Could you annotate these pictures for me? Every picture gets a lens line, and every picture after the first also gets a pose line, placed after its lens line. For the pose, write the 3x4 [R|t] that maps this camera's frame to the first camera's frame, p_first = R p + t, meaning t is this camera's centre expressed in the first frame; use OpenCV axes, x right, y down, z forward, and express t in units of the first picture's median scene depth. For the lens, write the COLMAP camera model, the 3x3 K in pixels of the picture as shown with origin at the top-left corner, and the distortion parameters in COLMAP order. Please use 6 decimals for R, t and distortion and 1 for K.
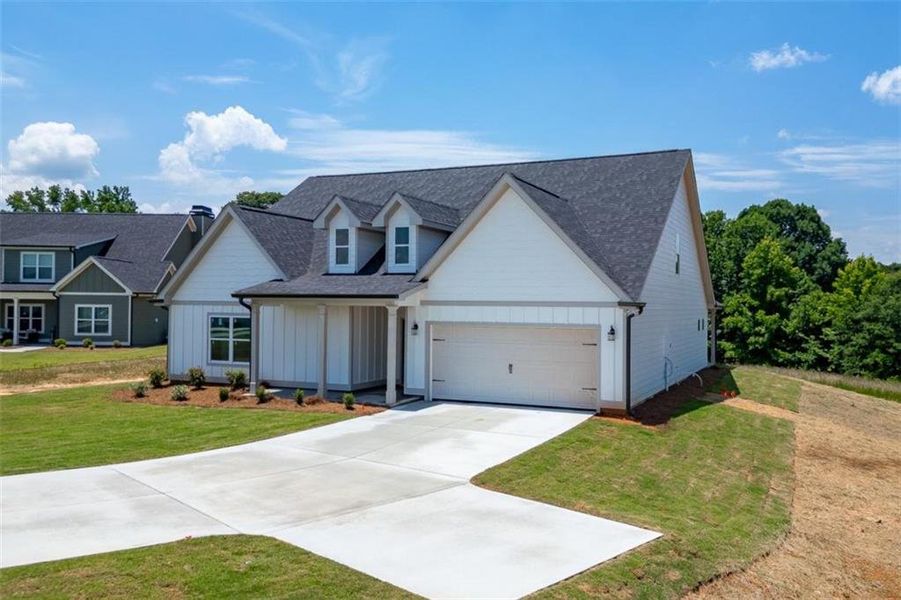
lens RADIAL K [[734.1, 0, 499.7], [0, 734.1, 304.8], [0, 0, 1]] dist [0.089281, -0.000575]
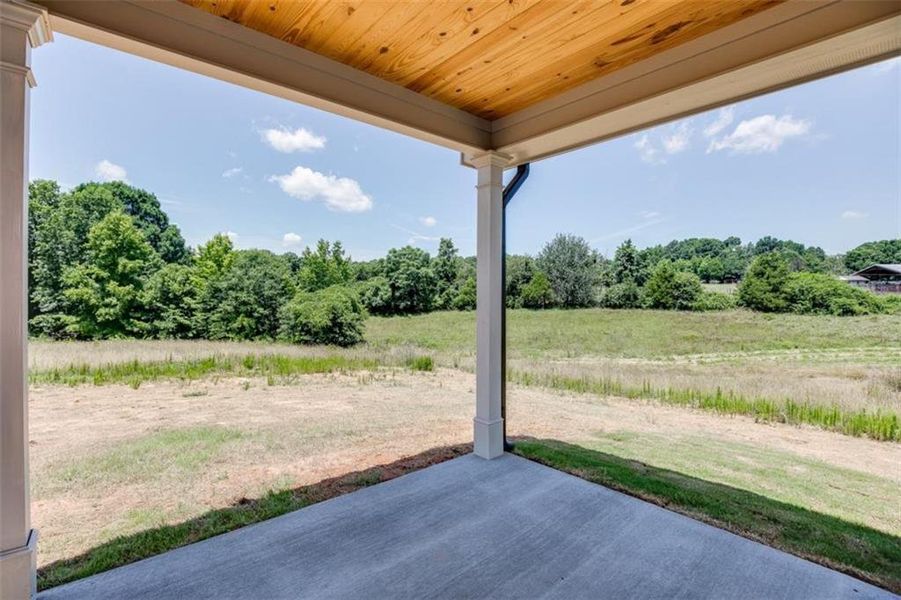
lens RADIAL K [[411.8, 0, 449.9], [0, 411.8, 294.8], [0, 0, 1]] dist [-0.045300, 0.013257]
pose [[0.440747, -0.017017, 0.897470, 0.071132], [-0.003157, 0.999785, 0.020507, 0.013410], [-0.897626, -0.011872, 0.440598, 0.374494]]
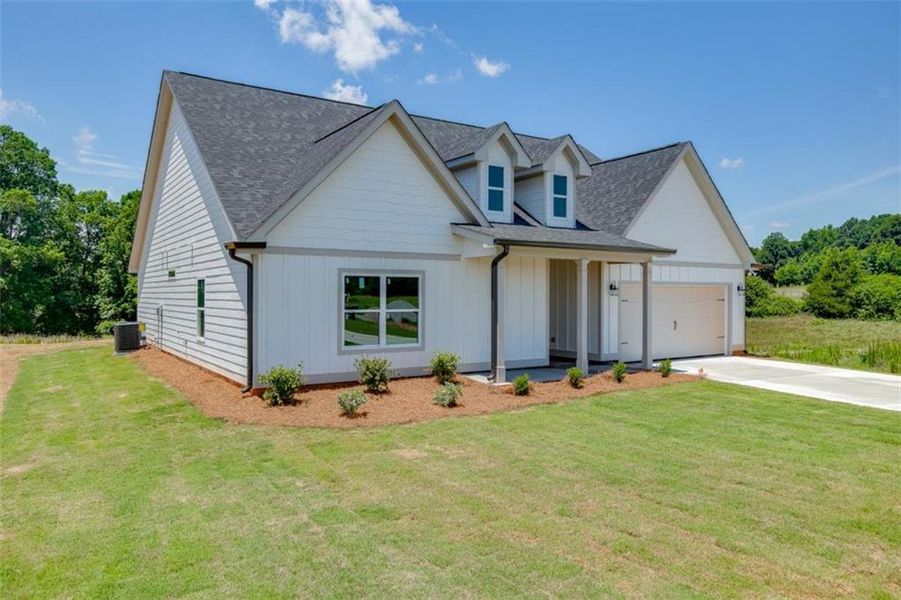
lens RADIAL K [[637.0, 0, 453.0], [0, 637.0, 292.4], [0, 0, 1]] dist [0.025574, -0.001905]
pose [[0.543626, -0.007114, 0.839298, -0.211460], [0.003292, 0.999974, 0.006344, 0.007340], [-0.839321, -0.000686, 0.543635, 0.172678]]
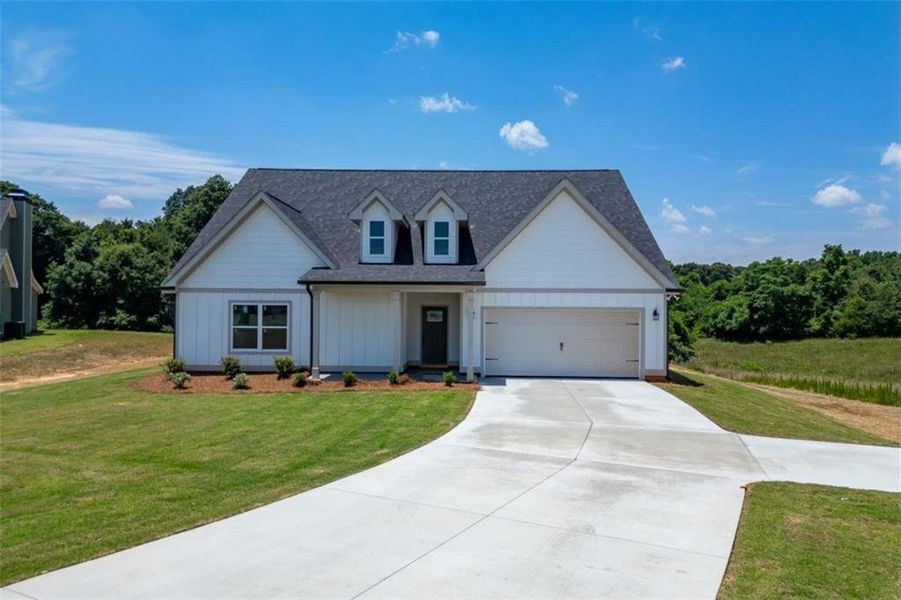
lens RADIAL K [[635.6, 0, 450.5], [0, 635.6, 300.0], [0, 0, 1]] dist [0.115862, -0.107366]
pose [[0.926013, -0.001170, 0.377489, -0.119819], [0.002285, 0.999994, -0.002507, 0.003463], [-0.377484, 0.003184, 0.926011, 0.028652]]
